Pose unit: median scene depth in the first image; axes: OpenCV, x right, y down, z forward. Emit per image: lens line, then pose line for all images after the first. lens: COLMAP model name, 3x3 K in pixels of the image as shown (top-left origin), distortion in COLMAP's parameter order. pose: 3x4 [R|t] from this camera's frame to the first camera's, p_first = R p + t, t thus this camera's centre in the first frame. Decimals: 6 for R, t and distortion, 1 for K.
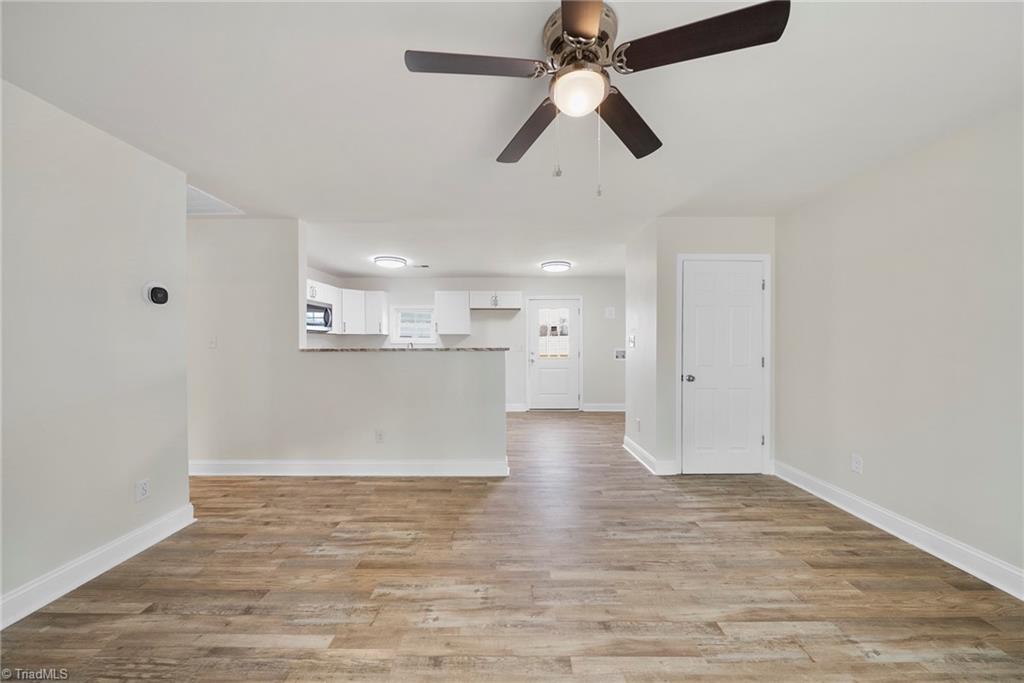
lens RADIAL K [[351.8, 0, 510.5], [0, 351.8, 342.6], [0, 0, 1]] dist [-0.009054, 0.000528]
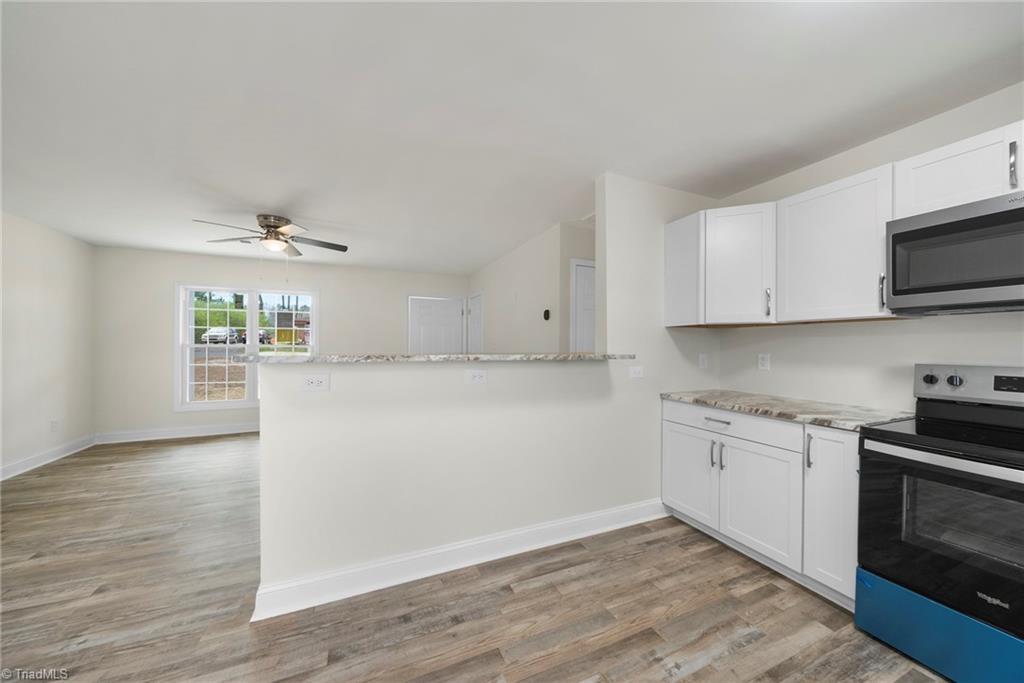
lens RADIAL K [[358.3, 0, 507.7], [0, 358.3, 348.1], [0, 0, 1]] dist [-0.007651, 0.000023]
pose [[-0.913322, -0.007117, -0.407177, -0.168750], [-0.010826, 0.999918, 0.006806, -0.007047], [0.407095, 0.010624, -0.913324, 2.232744]]
